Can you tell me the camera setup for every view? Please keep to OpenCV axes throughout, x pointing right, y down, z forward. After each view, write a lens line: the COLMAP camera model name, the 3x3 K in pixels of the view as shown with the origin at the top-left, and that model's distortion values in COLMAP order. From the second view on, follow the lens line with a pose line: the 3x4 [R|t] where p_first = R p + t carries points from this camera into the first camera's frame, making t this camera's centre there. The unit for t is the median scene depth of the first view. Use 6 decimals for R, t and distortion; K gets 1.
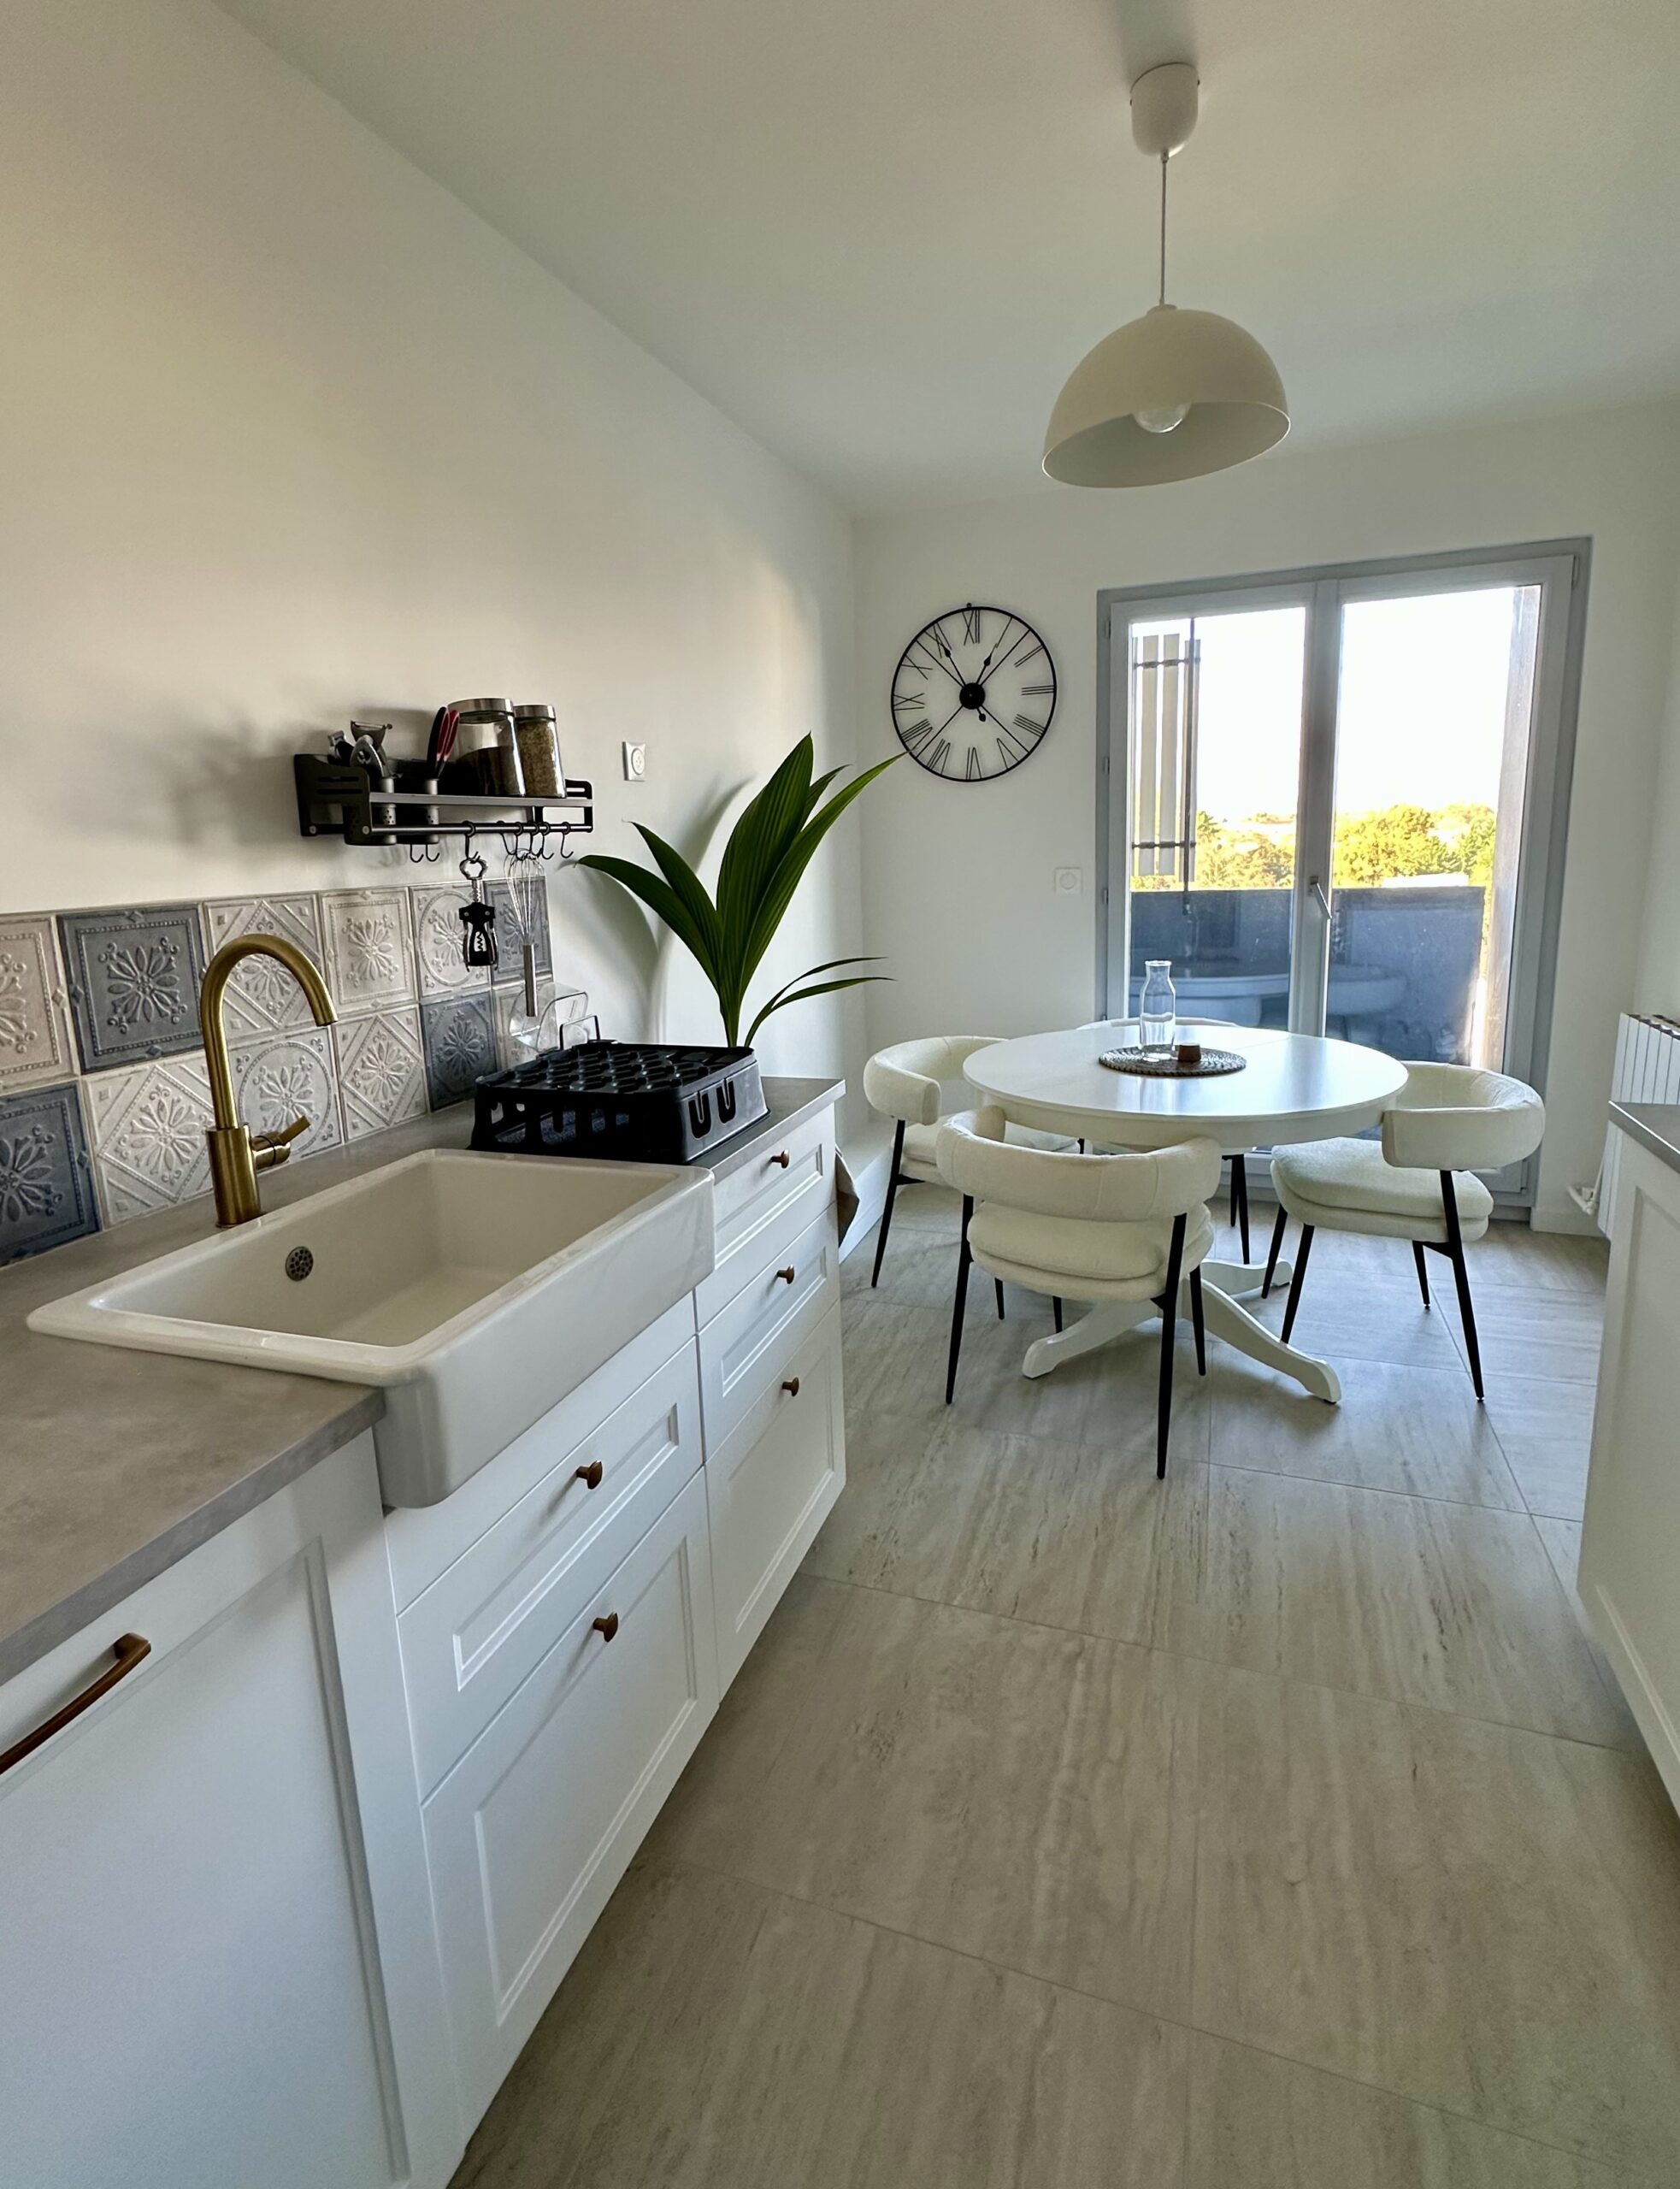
lens RADIAL K [[1085.7, 0, 814.9], [0, 1085.7, 1031.4], [0, 0, 1]] dist [-0.006841, 0.002263]
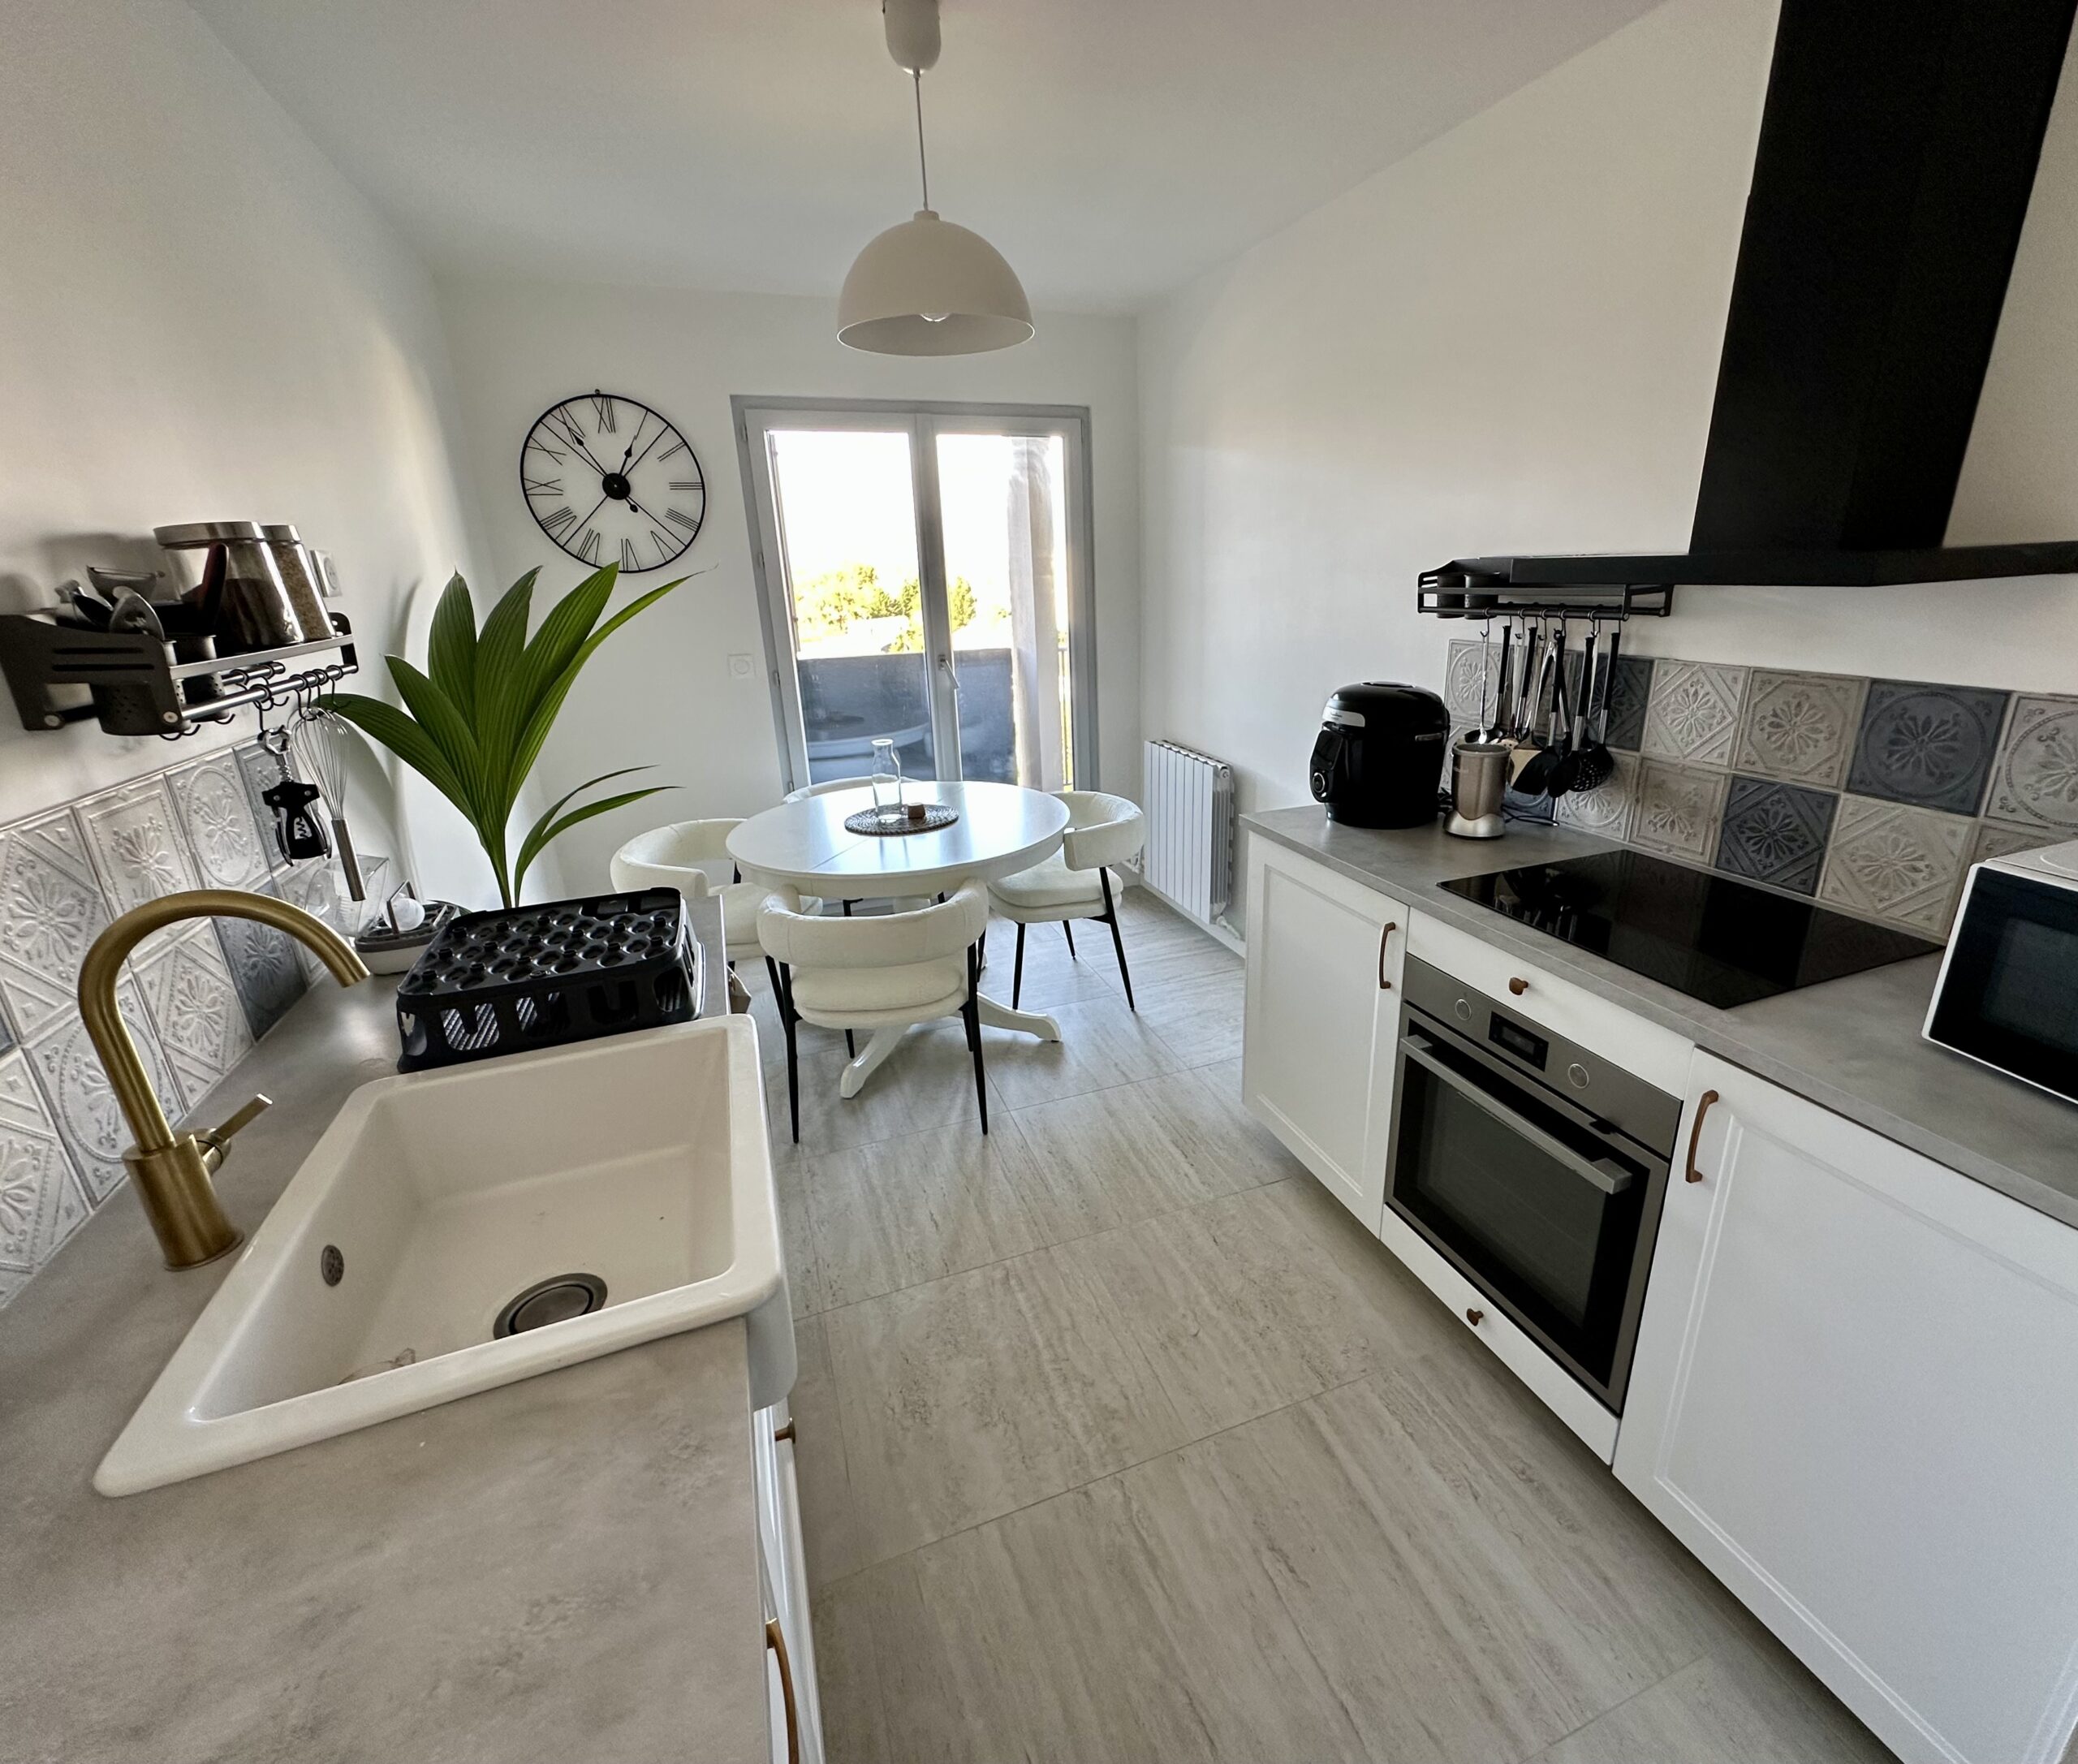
lens RADIAL K [[939.4, 0, 1098.1], [0, 939.4, 876.3], [0, 0, 1]] dist [-0.008957, -0.000155]
pose [[0.743819, -0.196182, 0.638942, -0.285176], [0.117149, 0.979422, 0.164345, -0.083090], [-0.658035, -0.047392, 0.751494, 0.057829]]
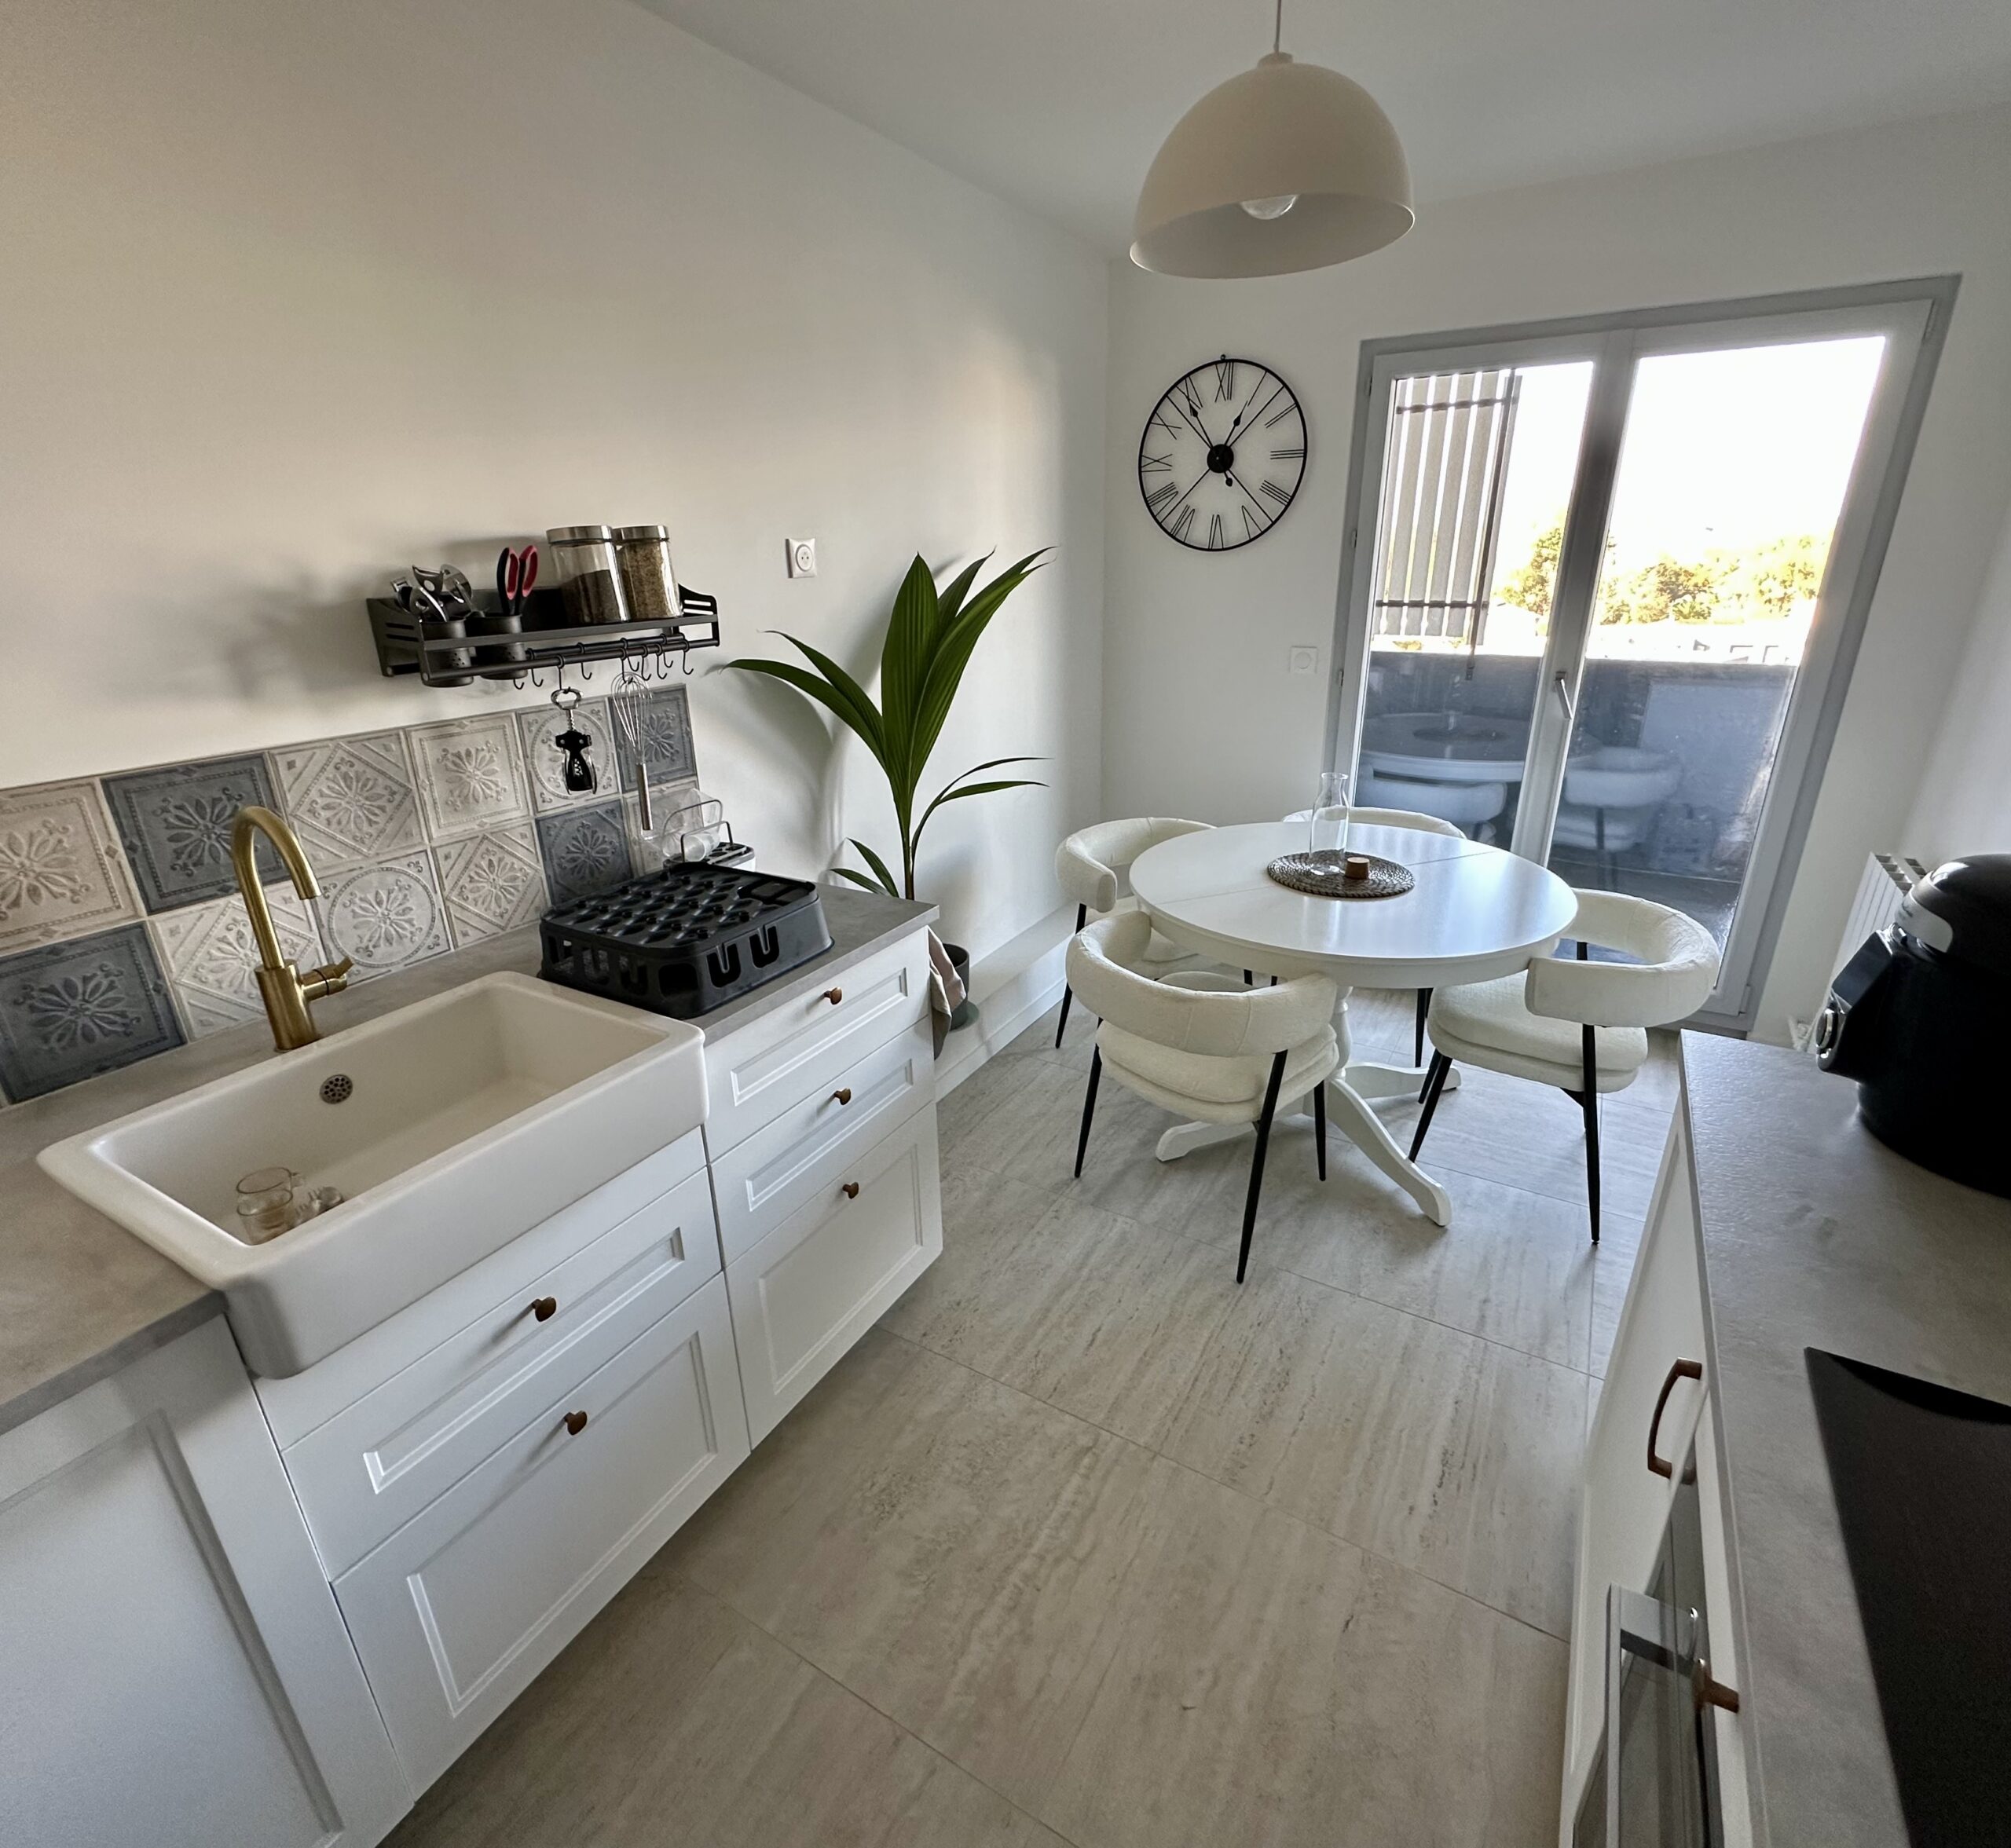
lens RADIAL K [[983.7, 0, 1006.4], [0, 983.7, 916.0], [0, 0, 1]] dist [-0.005249, 0.001977]
pose [[0.984603, 0.079528, -0.155667, 0.239905], [-0.049160, 0.980551, 0.190010, -0.128559], [0.167751, -0.179432, 0.969363, 0.096253]]
